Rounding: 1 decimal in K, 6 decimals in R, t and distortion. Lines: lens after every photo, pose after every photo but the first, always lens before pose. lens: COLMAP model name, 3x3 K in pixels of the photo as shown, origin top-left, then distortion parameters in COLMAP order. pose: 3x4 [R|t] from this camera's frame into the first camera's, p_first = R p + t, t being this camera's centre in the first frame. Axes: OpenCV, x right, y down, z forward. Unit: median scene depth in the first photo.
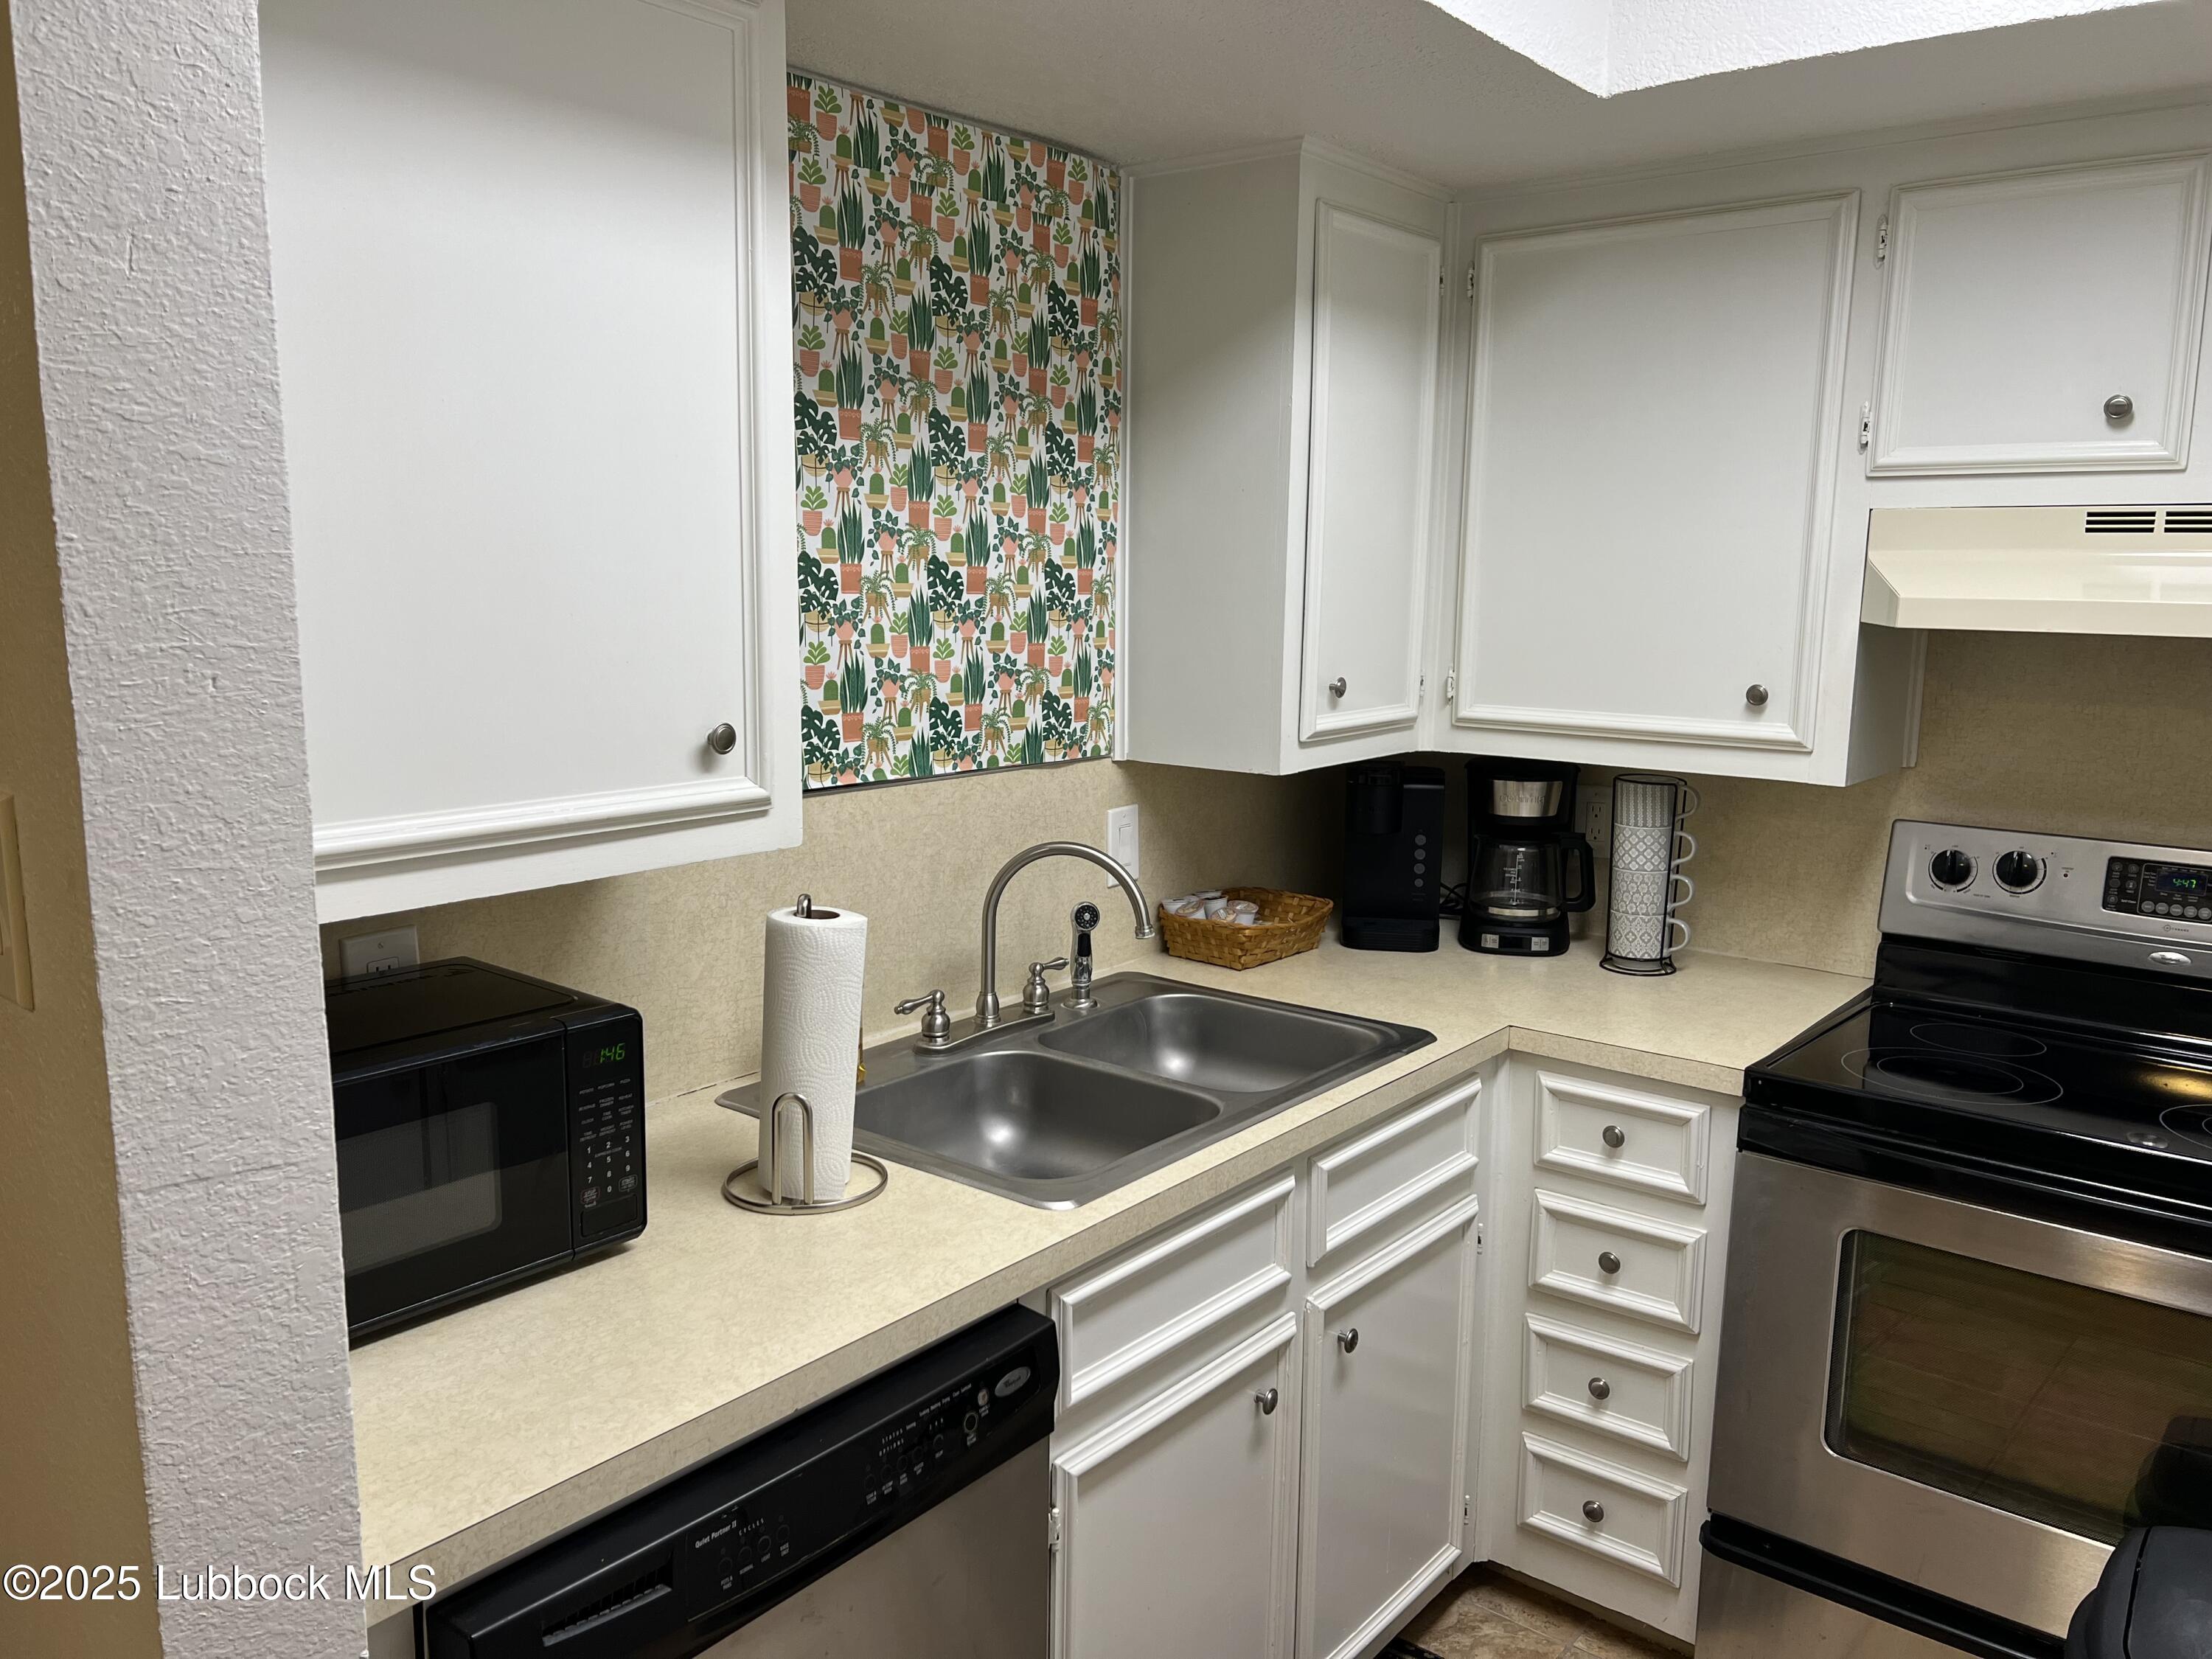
lens RADIAL K [[1681.2, 0, 1099.1], [0, 1681.2, 833.3], [0, 0, 1]] dist [0.057112, -0.059692]
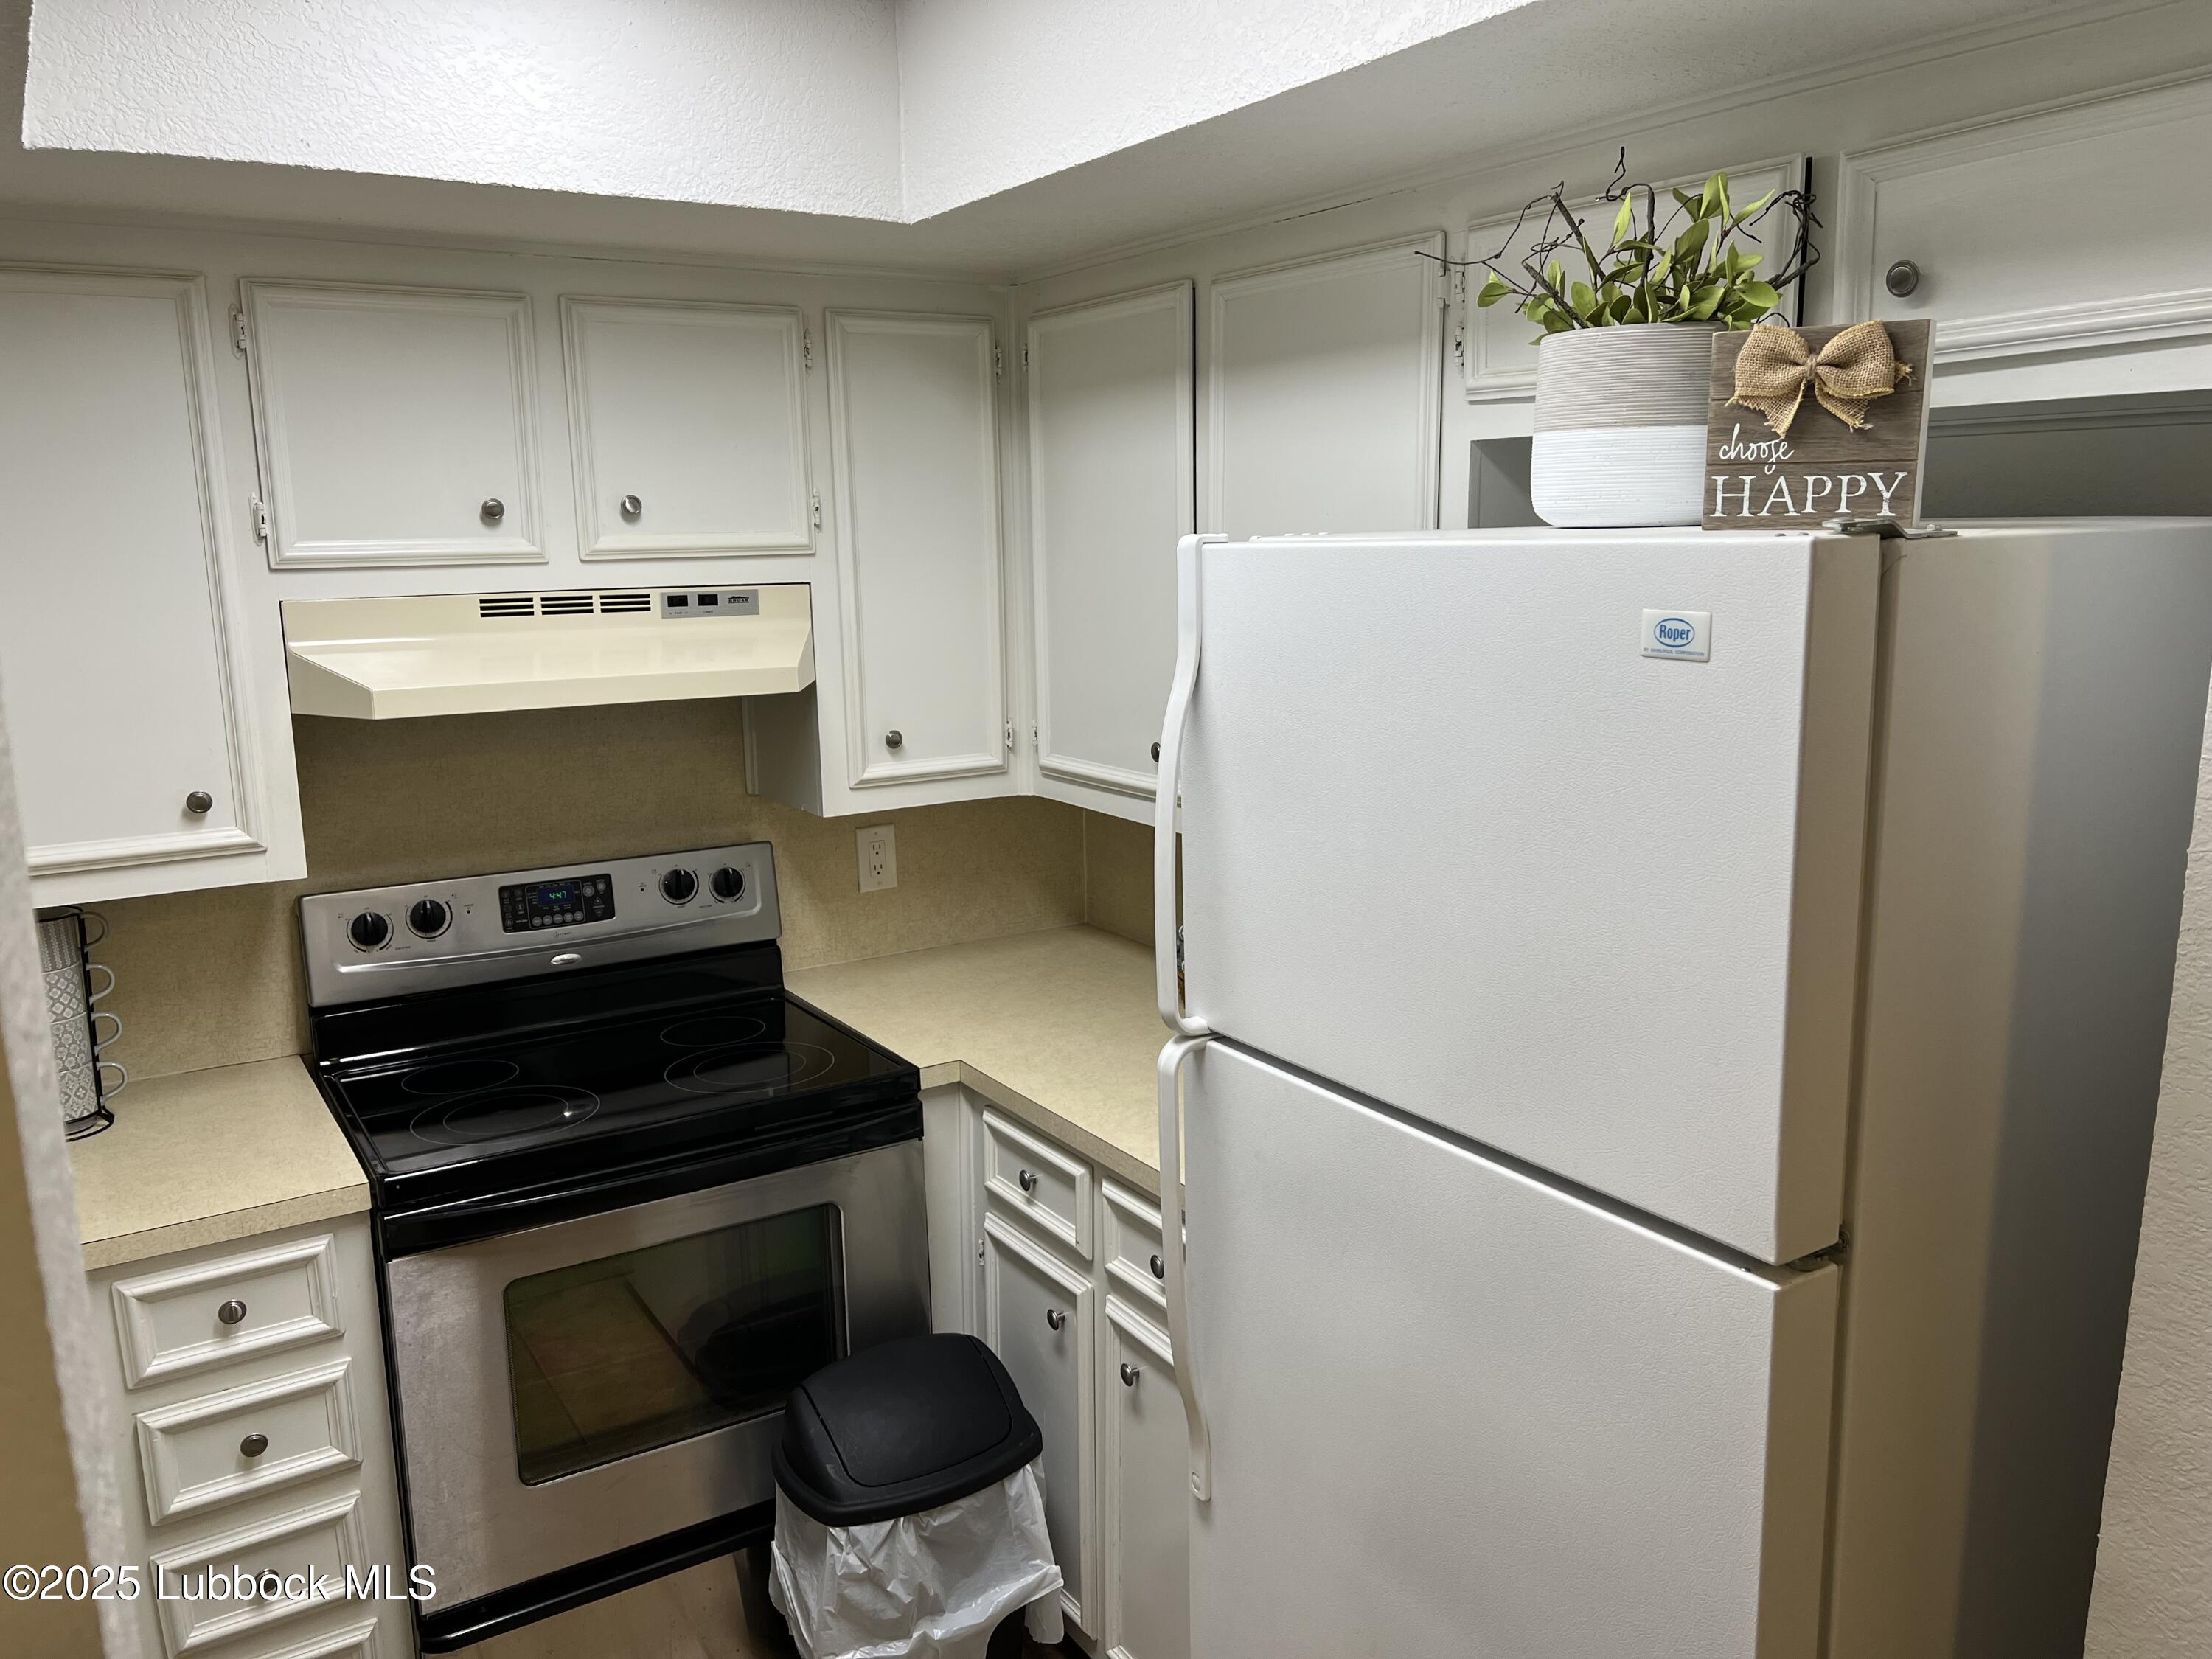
lens RADIAL K [[1681.2, 0, 1099.1], [0, 1681.2, 833.3], [0, 0, 1]] dist [0.057112, -0.059692]
pose [[0.325932, -0.194131, 0.925247, -0.332885], [0.171712, 0.974567, 0.143991, -0.119888], [-0.929668, 0.111945, 0.350977, 0.223664]]
